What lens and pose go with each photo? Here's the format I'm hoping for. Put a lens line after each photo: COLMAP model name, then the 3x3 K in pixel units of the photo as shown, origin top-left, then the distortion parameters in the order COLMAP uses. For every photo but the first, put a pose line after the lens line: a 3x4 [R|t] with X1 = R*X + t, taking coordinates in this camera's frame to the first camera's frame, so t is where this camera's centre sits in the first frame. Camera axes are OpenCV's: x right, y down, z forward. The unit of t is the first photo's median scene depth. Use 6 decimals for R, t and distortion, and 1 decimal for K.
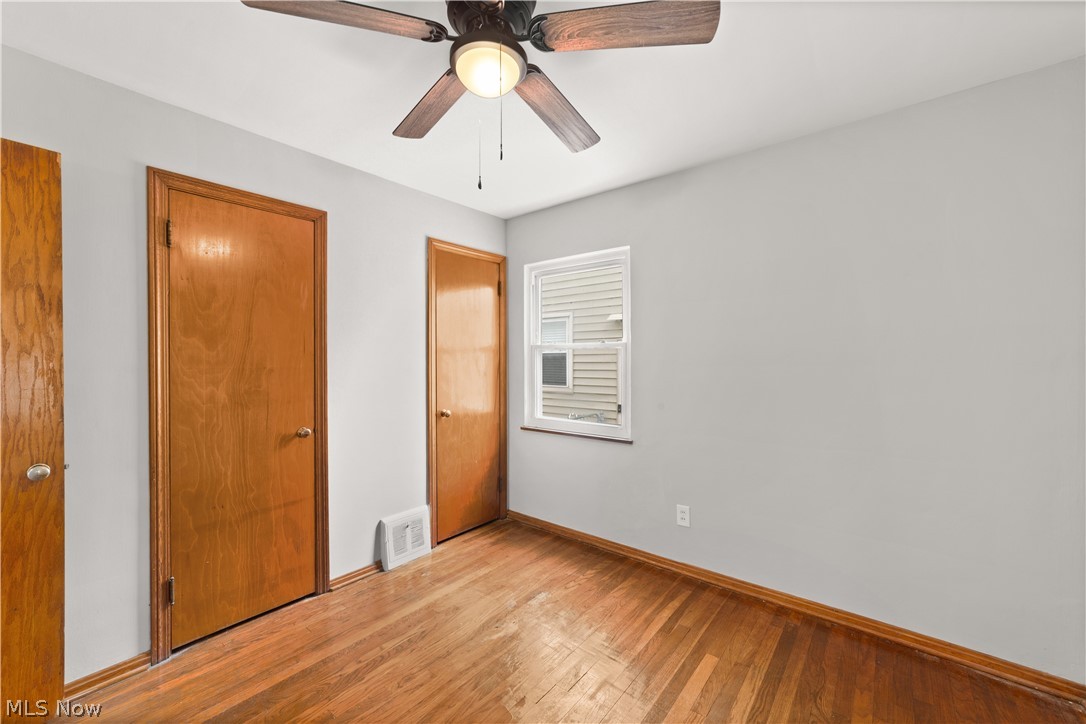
lens RADIAL K [[430.9, 0, 542.8], [0, 430.9, 358.5], [0, 0, 1]] dist [-0.001424, -0.000019]
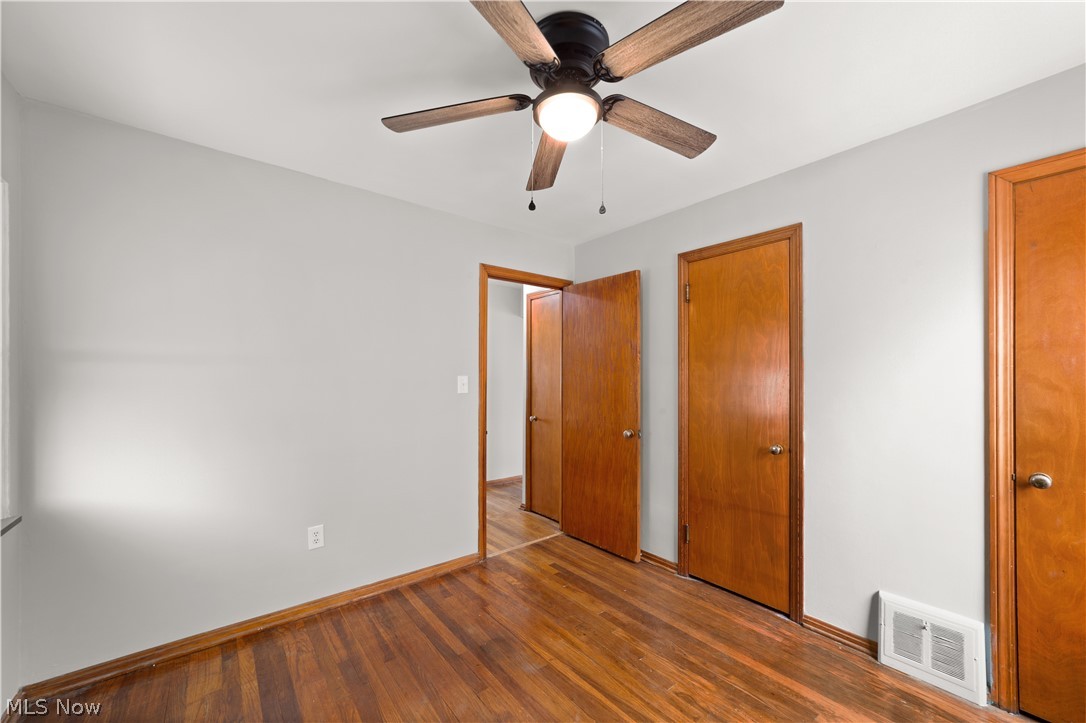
lens RADIAL K [[419.2, 0, 544.5], [0, 419.2, 376.0], [0, 0, 1]] dist [-0.000464, 0.000354]
pose [[-0.197806, 0.003667, -0.980234, 0.557077], [0.000292, 0.999993, 0.003682, -0.007819], [0.980241, 0.000442, -0.197806, 0.685334]]
